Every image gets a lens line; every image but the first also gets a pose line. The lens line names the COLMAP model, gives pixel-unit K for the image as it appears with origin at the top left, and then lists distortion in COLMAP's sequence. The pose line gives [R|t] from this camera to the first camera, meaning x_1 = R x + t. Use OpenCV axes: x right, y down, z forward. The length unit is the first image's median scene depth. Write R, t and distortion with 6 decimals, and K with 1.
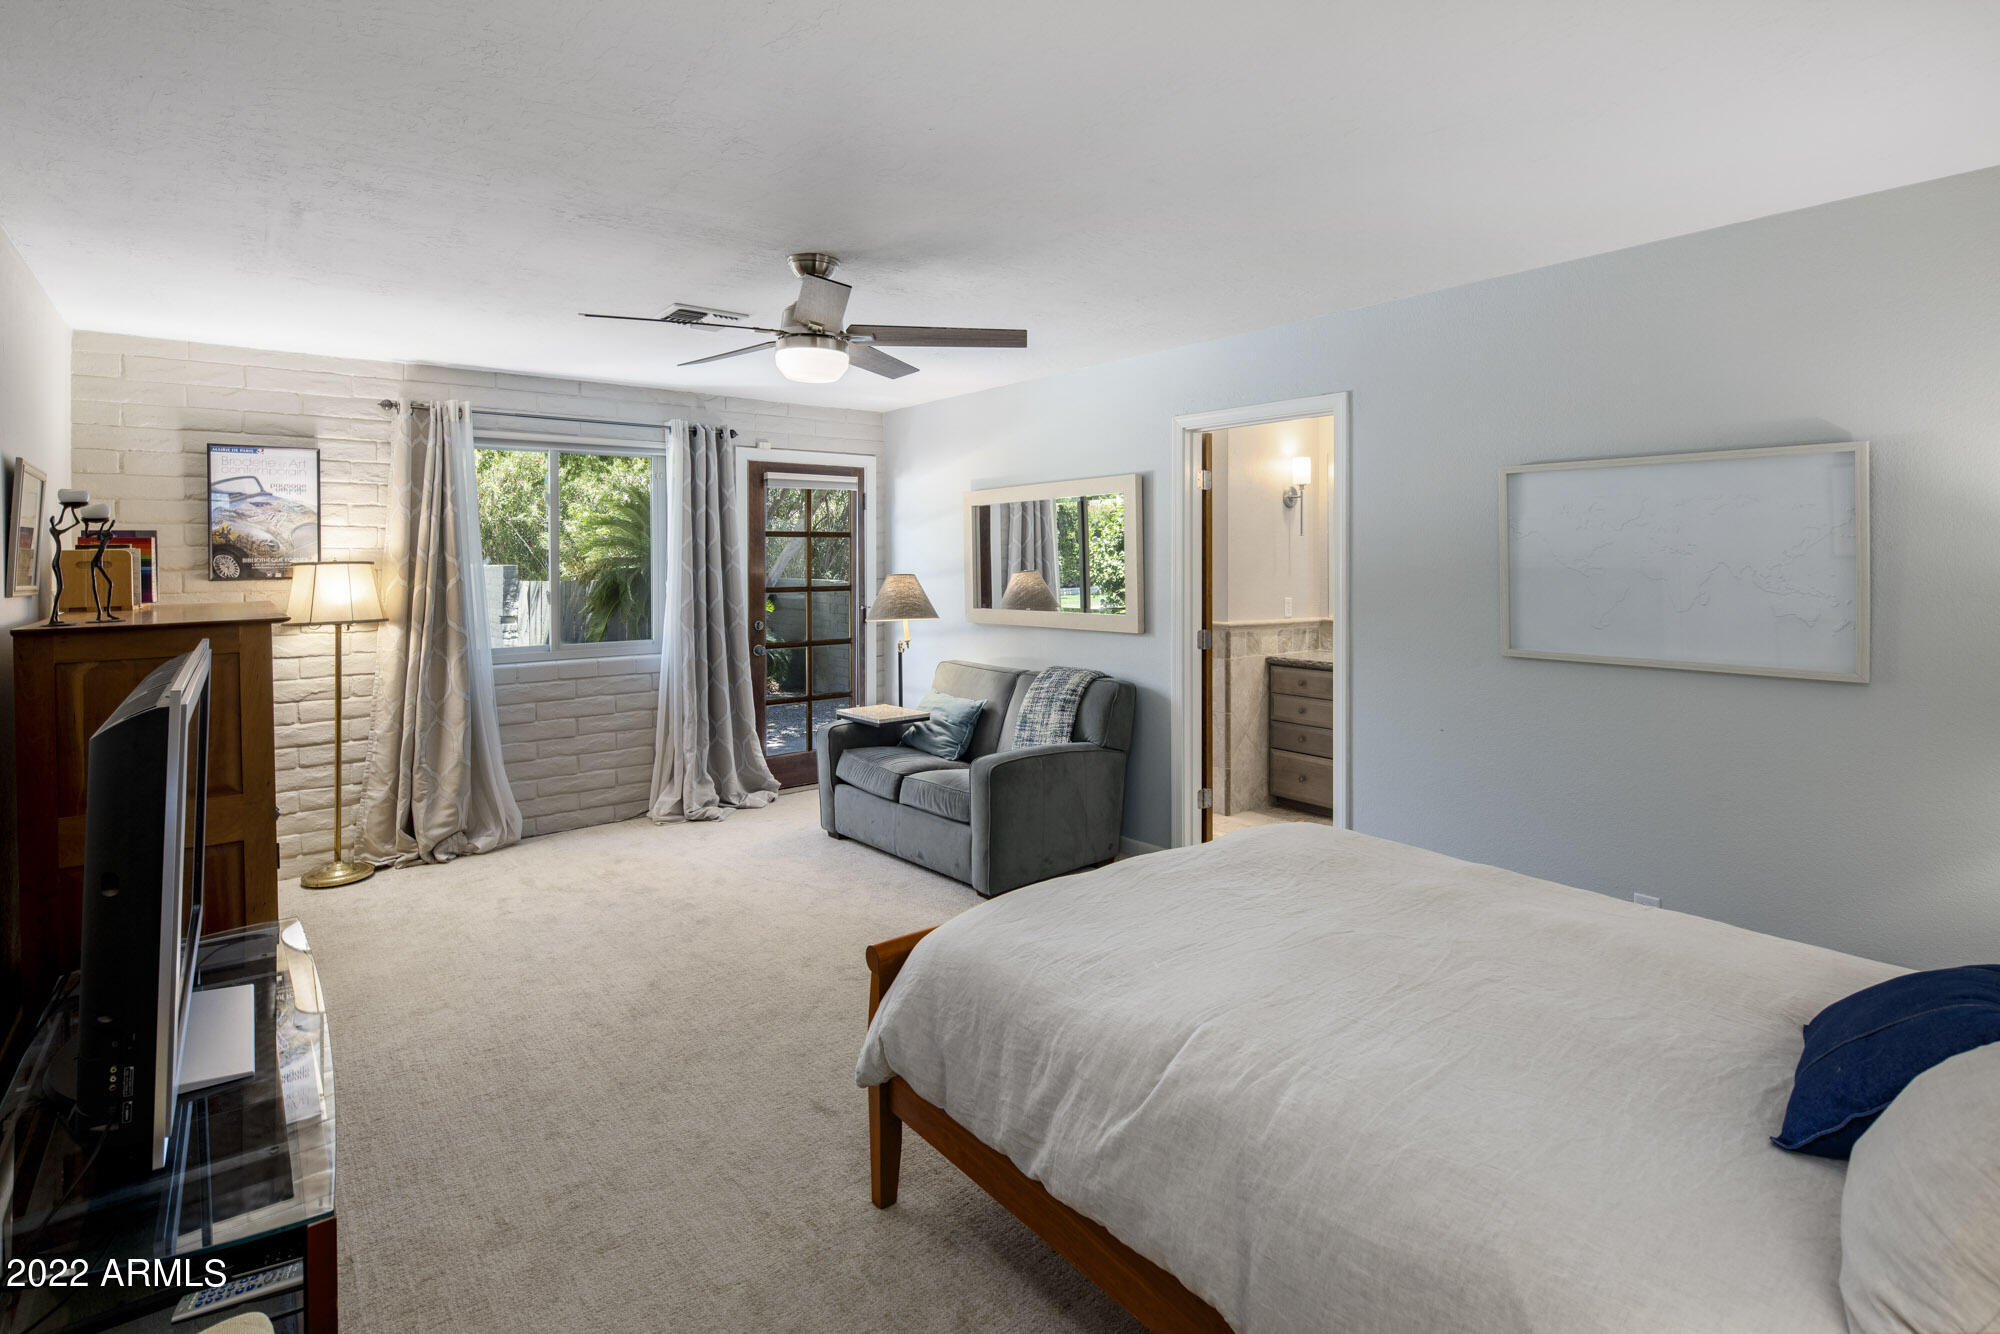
lens RADIAL K [[978.8, 0, 950.7], [0, 978.8, 579.1], [0, 0, 1]] dist [-0.000828, -0.000173]
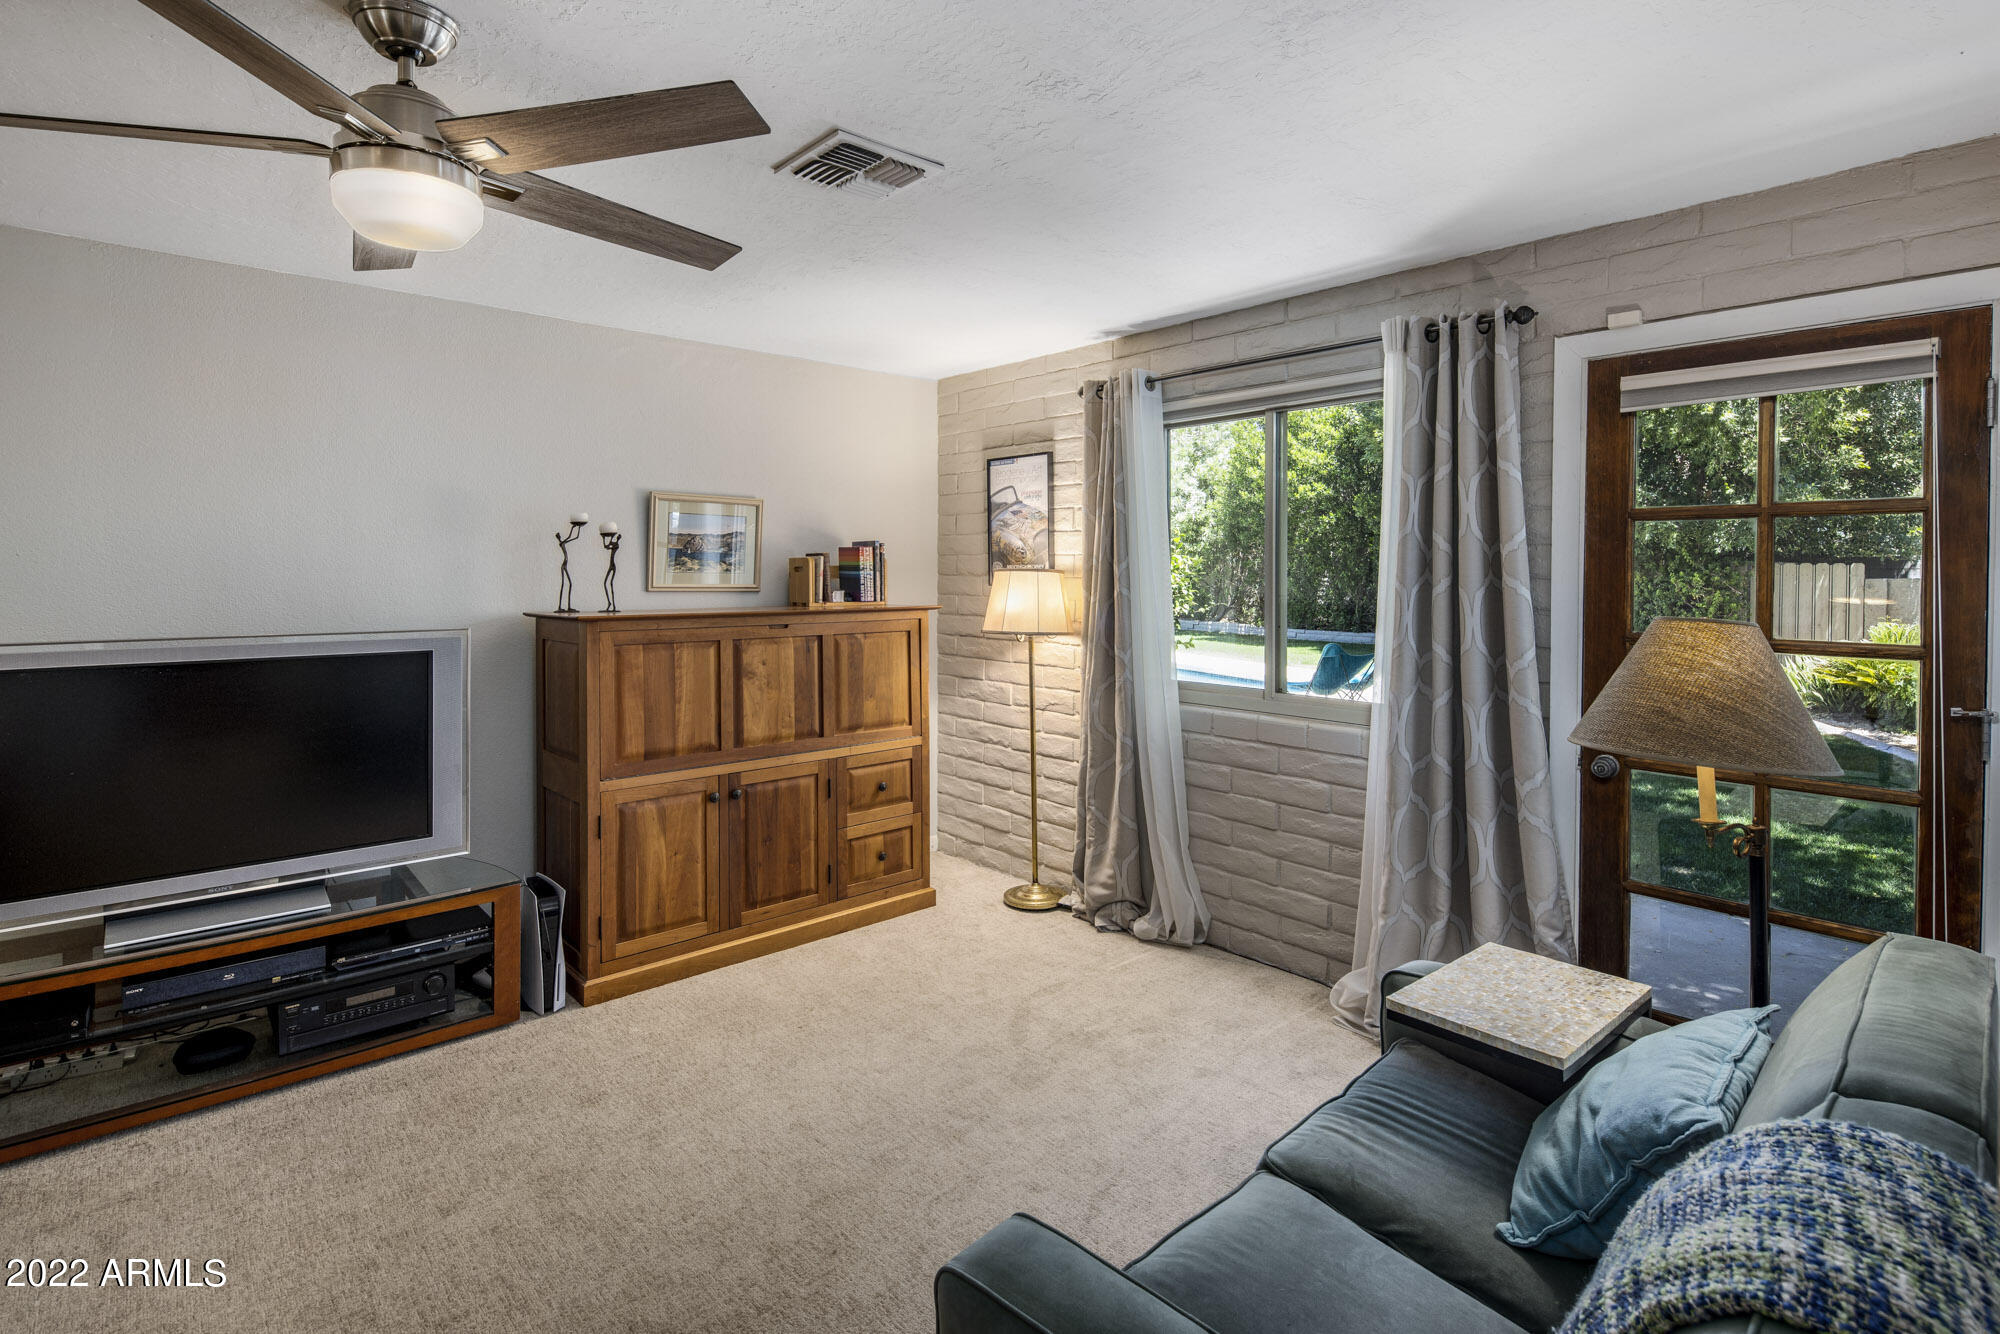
lens RADIAL K [[978.8, 0, 950.7], [0, 978.8, 579.1], [0, 0, 1]] dist [-0.000828, -0.000173]
pose [[0.074821, 0.014525, -0.997091, 0.309693], [-0.024791, 0.999612, 0.012701, -0.017285], [0.996889, 0.023769, 0.075152, 0.831928]]
